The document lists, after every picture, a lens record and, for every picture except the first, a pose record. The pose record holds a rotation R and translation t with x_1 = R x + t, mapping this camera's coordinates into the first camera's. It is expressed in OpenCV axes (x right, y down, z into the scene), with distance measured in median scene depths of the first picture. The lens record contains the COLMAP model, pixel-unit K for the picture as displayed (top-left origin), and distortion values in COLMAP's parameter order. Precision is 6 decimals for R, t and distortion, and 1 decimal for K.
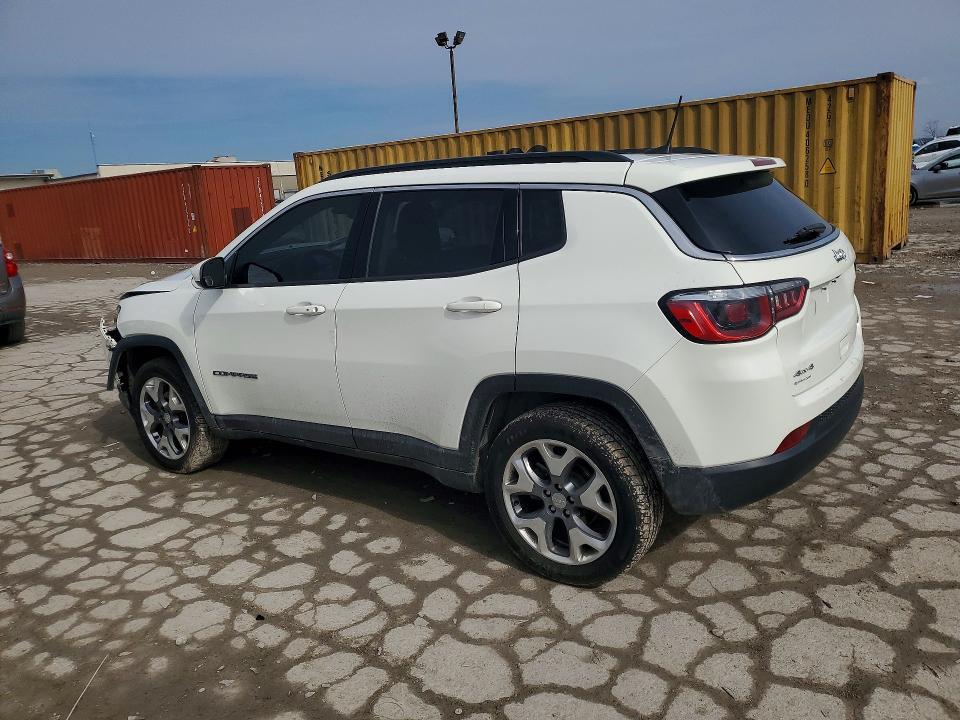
lens RADIAL K [[735.7, 0, 500.6], [0, 735.7, 365.6], [0, 0, 1]] dist [0.007676, 0.011206]
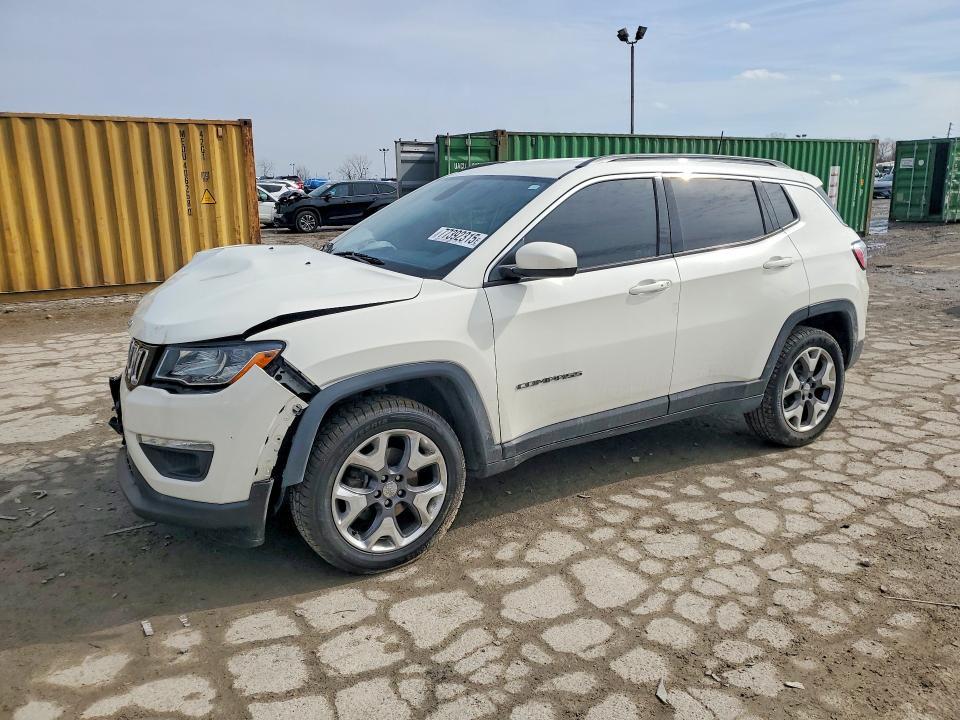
lens RADIAL K [[735.7, 0, 476.9], [0, 735.7, 355.9], [0, 0, 1]] dist [0.007676, 0.011206]
pose [[0.397127, -0.137341, 0.907429, -1.172182], [0.204919, 0.977047, 0.058197, -0.082473], [-0.894594, 0.162838, 0.416156, 0.726792]]
